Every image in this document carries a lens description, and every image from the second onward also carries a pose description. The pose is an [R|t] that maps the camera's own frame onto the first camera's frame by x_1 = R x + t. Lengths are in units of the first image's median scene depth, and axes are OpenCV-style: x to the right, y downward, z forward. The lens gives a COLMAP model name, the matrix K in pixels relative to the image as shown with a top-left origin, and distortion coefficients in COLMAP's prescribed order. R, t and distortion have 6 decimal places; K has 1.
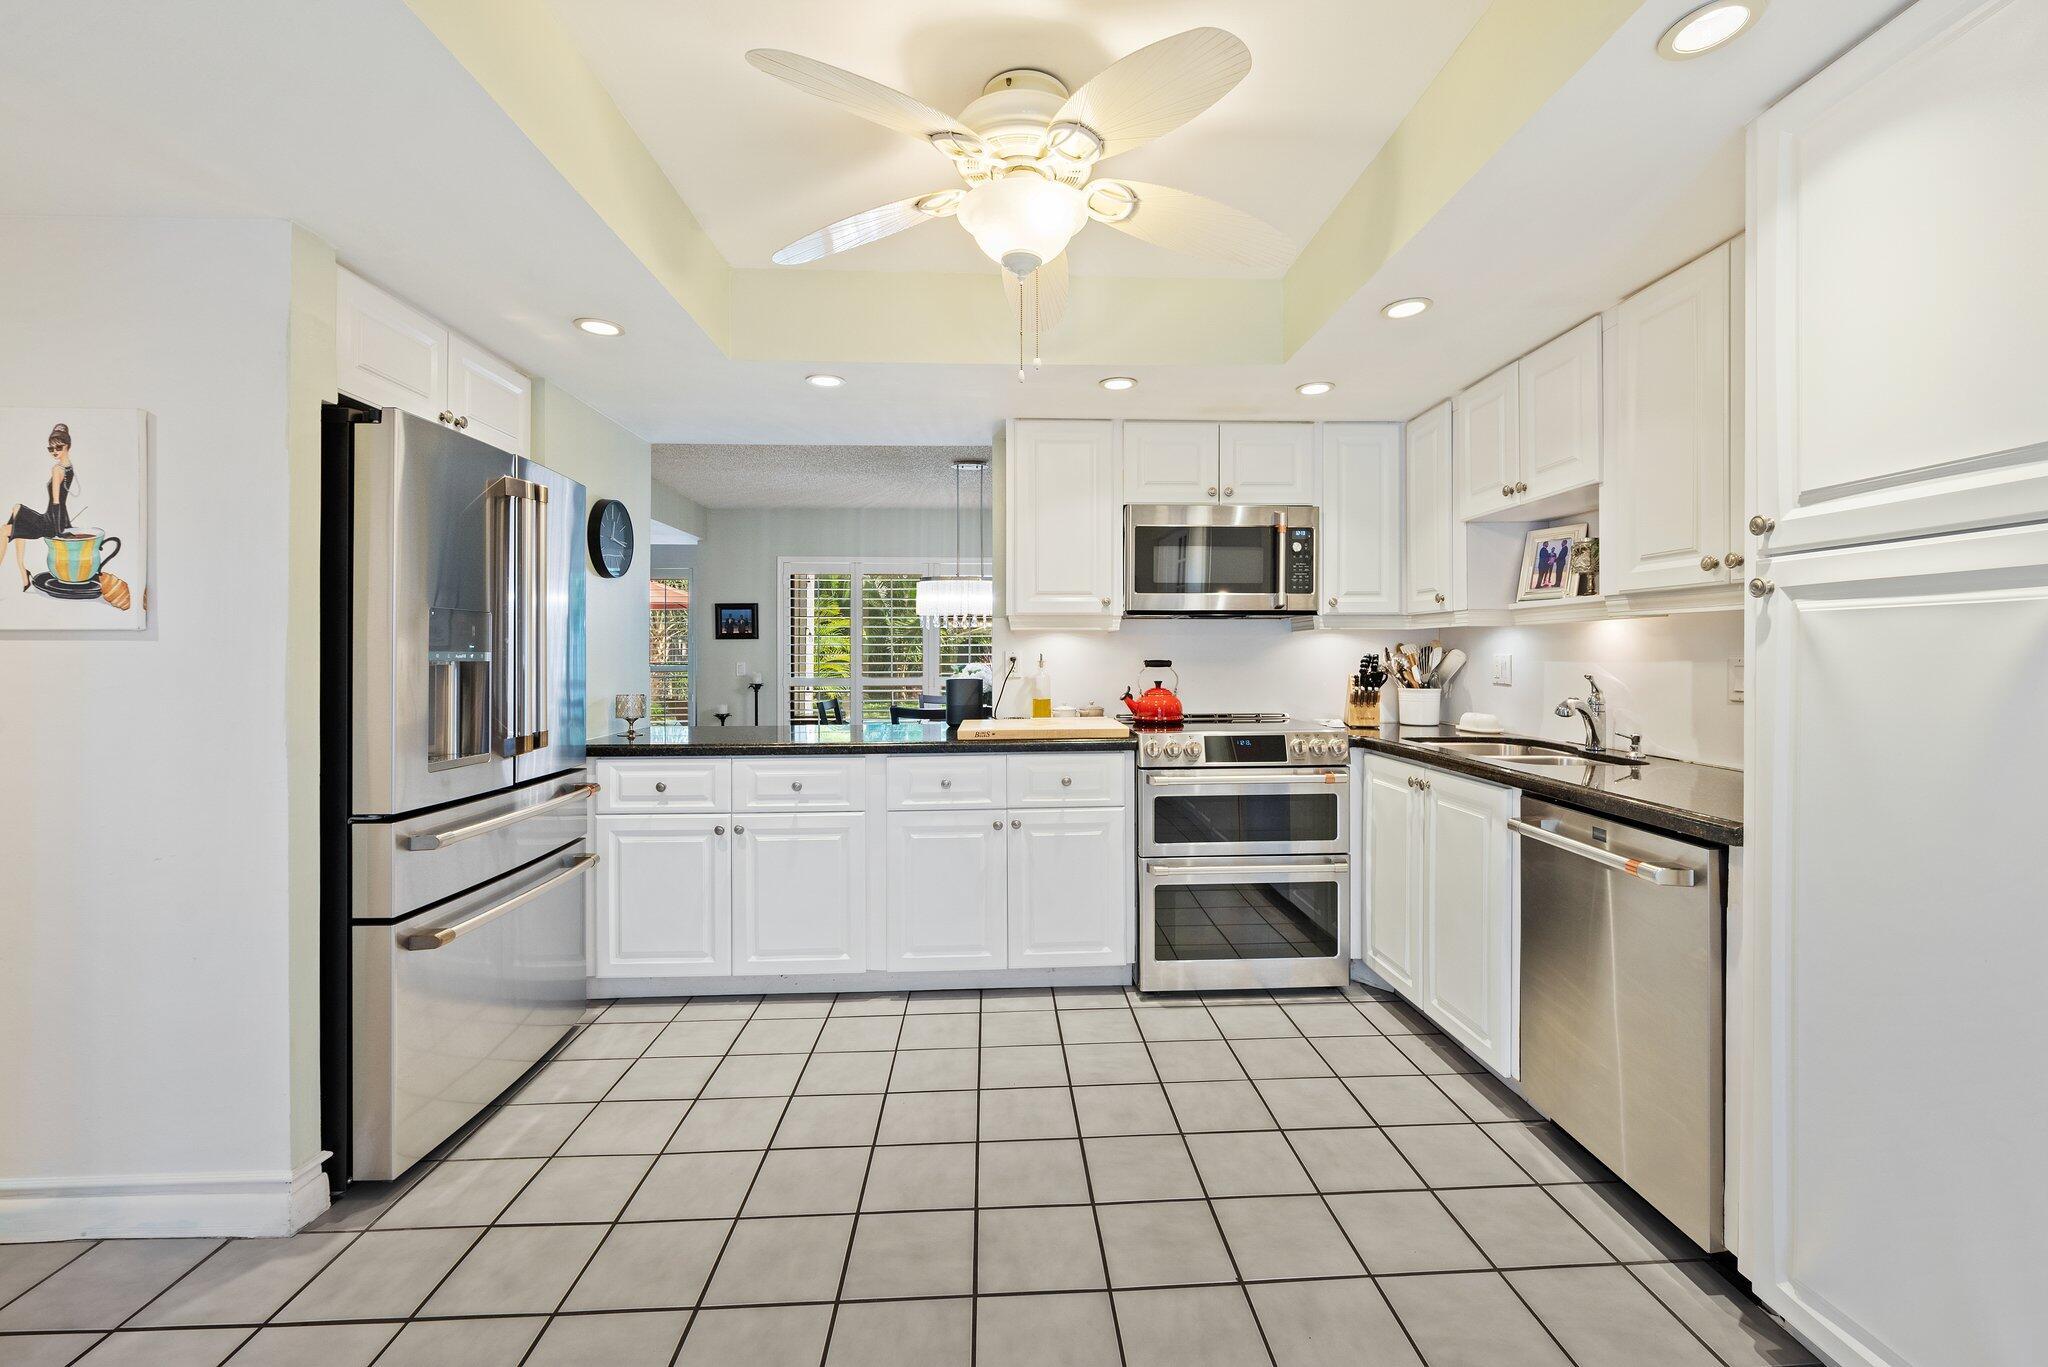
lens RADIAL K [[855.0, 0, 1055.4], [0, 855.0, 656.7], [0, 0, 1]] dist [-0.004237, -0.000910]
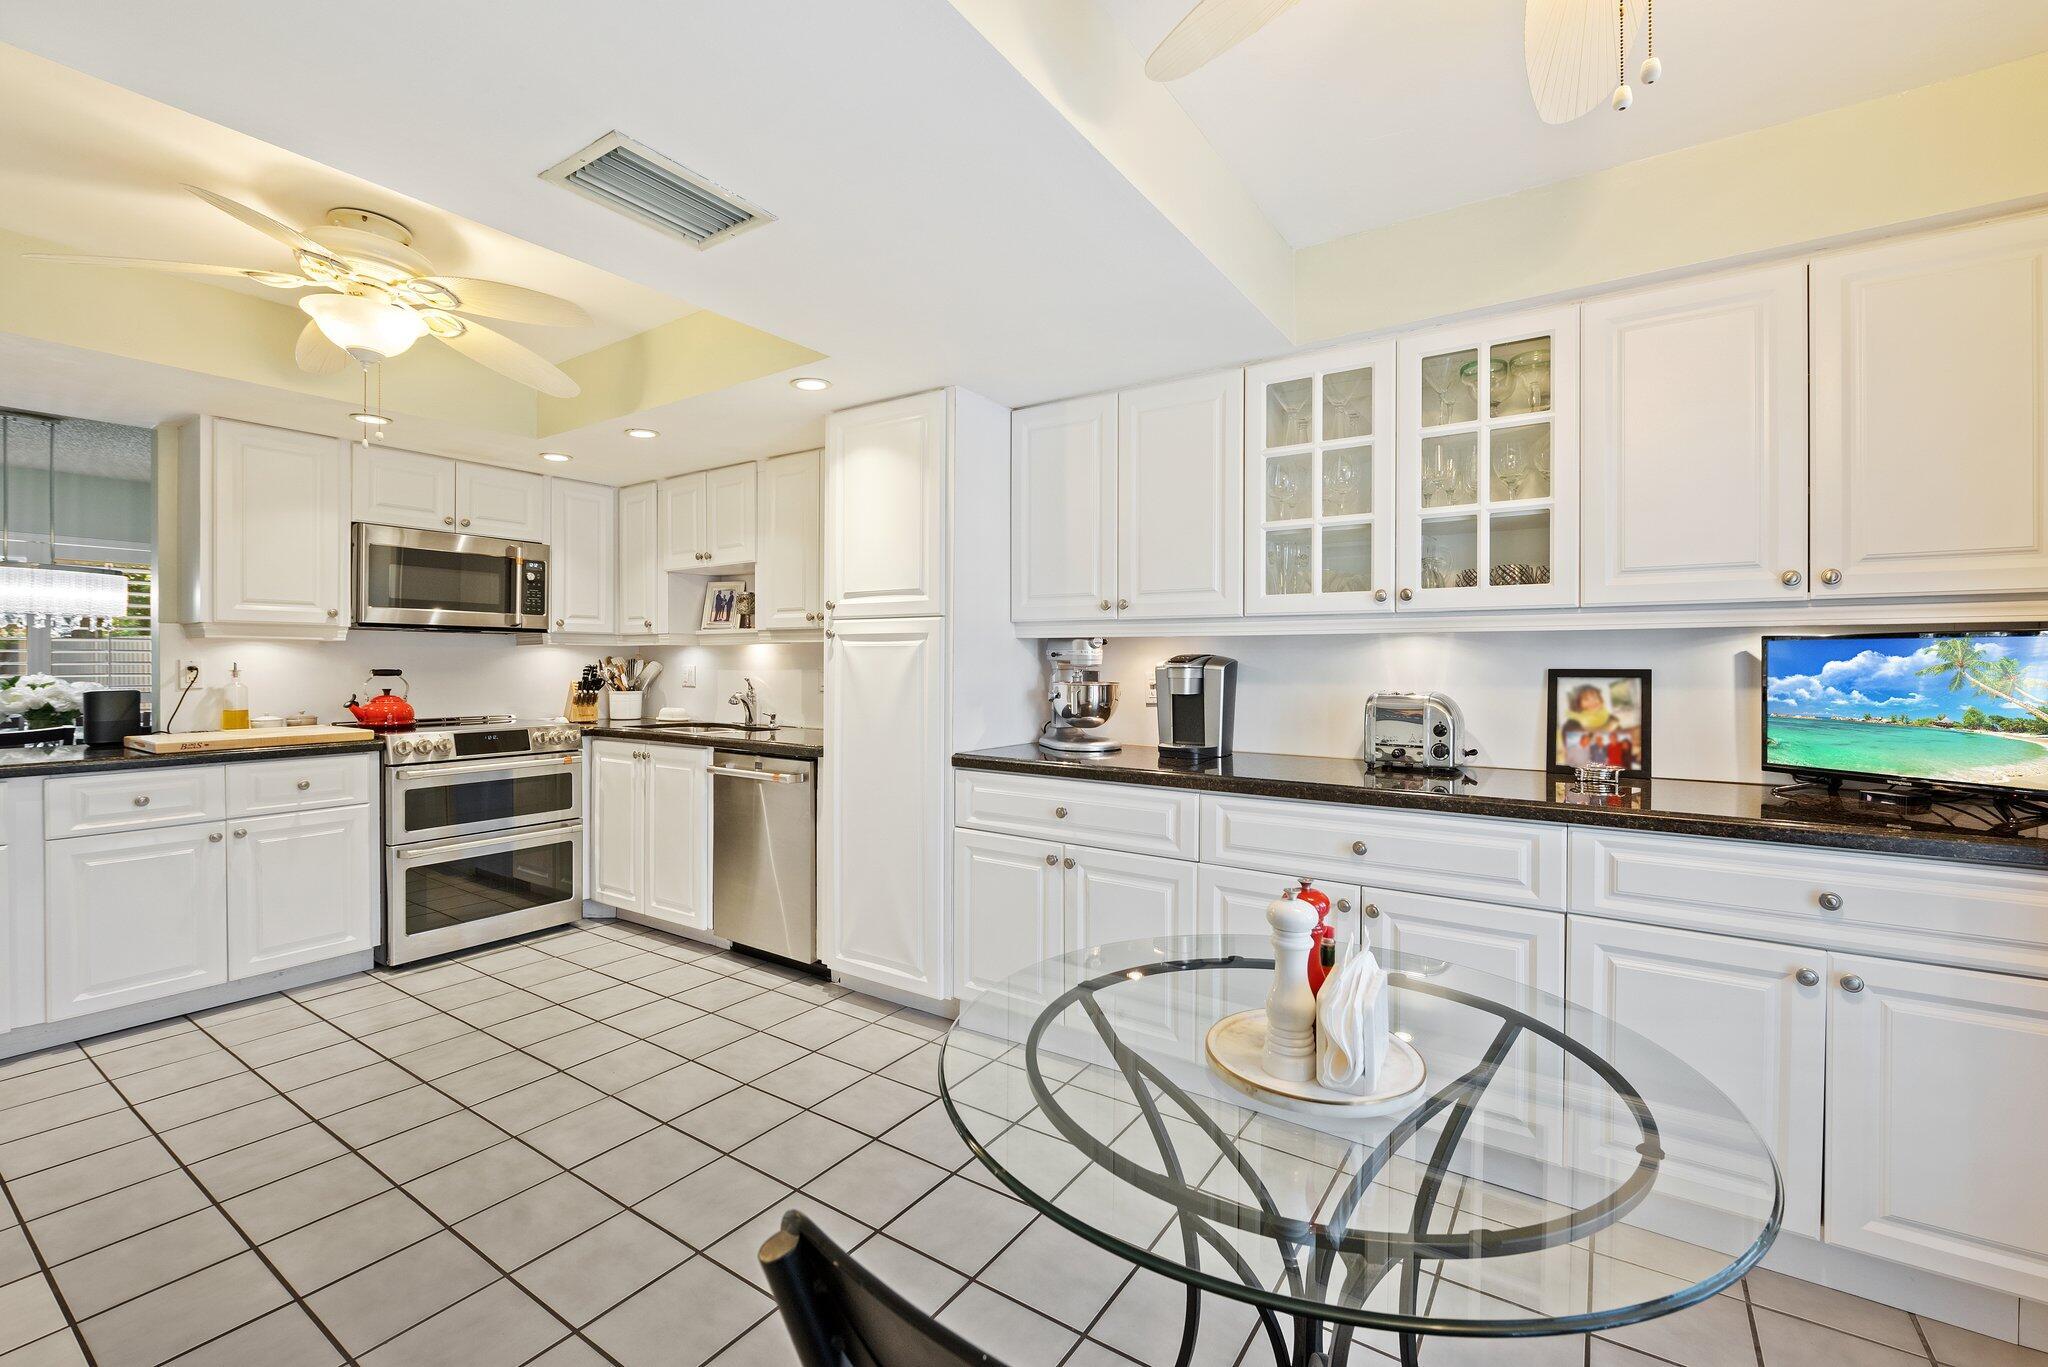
lens RADIAL K [[855.0, 0, 1030.9], [0, 855.0, 672.0], [0, 0, 1]] dist [-0.004237, -0.000910]
pose [[0.613128, -0.002623, 0.789979, -0.264882], [-0.001288, 0.999990, 0.004320, 0.001912], [-0.789983, -0.003666, 0.613118, -0.339401]]
